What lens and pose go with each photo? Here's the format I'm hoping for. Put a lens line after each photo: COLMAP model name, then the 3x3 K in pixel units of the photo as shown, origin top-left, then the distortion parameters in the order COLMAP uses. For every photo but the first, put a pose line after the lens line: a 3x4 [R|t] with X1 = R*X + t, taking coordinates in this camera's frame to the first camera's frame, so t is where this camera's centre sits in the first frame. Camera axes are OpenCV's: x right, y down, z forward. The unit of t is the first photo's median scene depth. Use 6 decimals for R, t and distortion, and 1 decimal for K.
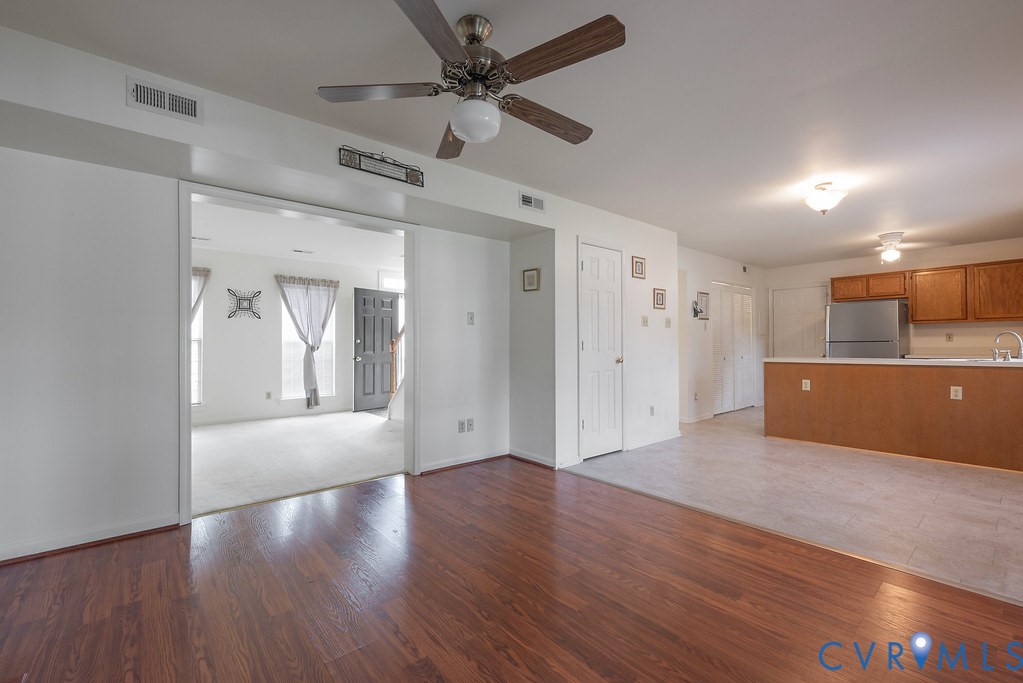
lens RADIAL K [[437.1, 0, 511.5], [0, 437.1, 341.5], [0, 0, 1]] dist [0.000764, 0.000377]
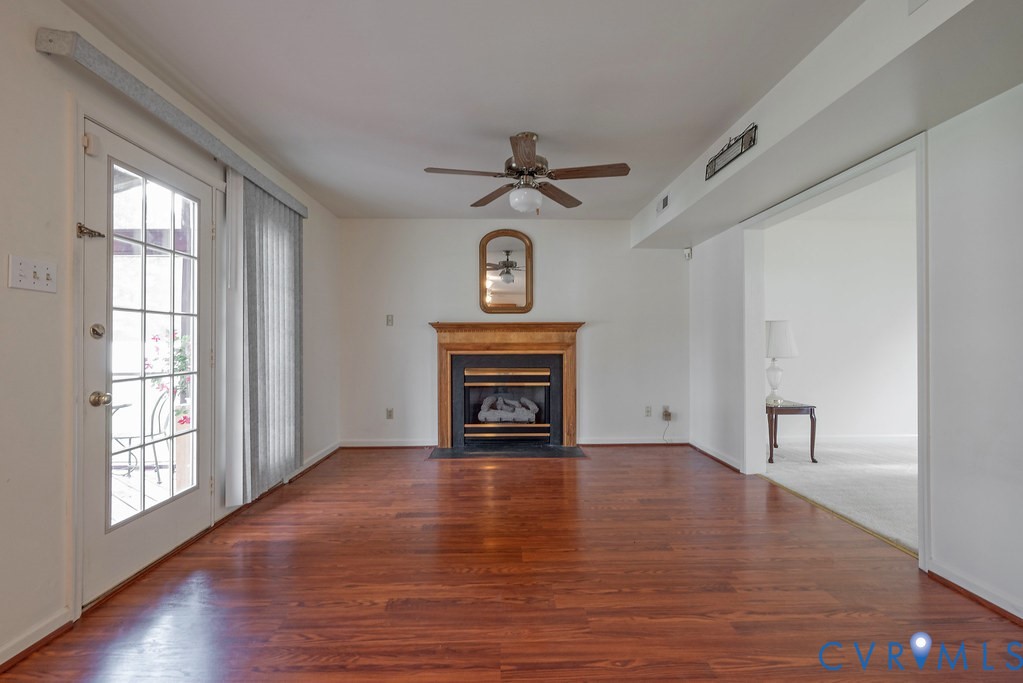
lens RADIAL K [[437.1, 0, 511.5], [0, 437.1, 341.5], [0, 0, 1]] dist [0.000764, 0.000377]
pose [[-0.620609, 0.001152, -0.784119, 0.506610], [0.009460, 0.999937, -0.006019, 0.002561], [0.784063, -0.011153, -0.620581, 0.832804]]
